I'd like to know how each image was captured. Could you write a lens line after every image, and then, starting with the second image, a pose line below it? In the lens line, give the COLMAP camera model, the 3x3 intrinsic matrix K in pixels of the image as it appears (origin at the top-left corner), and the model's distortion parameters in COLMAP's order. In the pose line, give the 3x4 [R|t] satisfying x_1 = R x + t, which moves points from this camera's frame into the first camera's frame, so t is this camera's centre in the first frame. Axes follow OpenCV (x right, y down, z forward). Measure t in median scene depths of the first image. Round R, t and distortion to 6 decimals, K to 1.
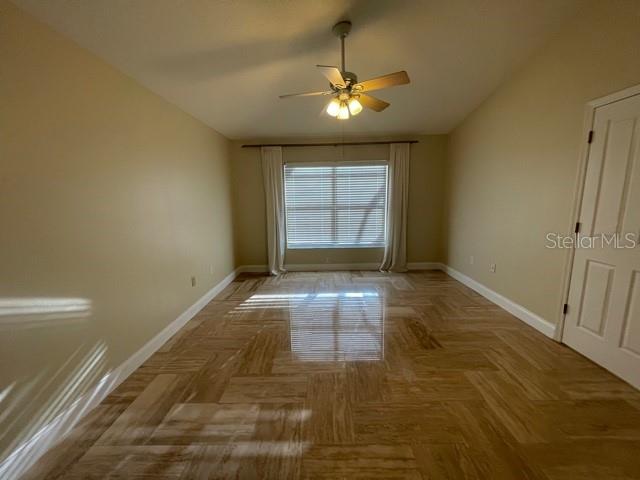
lens RADIAL K [[258.0, 0, 318.2], [0, 258.0, 240.8], [0, 0, 1]] dist [-0.002574, -0.000074]
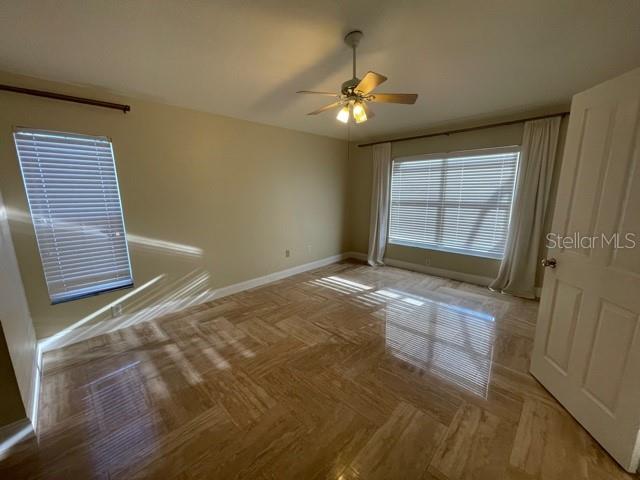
lens RADIAL K [[258.0, 0, 318.2], [0, 258.0, 240.8], [0, 0, 1]] dist [-0.002574, -0.000074]
pose [[0.722463, 0.143038, -0.676452, 0.384779], [-0.115906, 0.989577, 0.085461, -0.034017], [0.681625, 0.016662, 0.731512, 0.066274]]
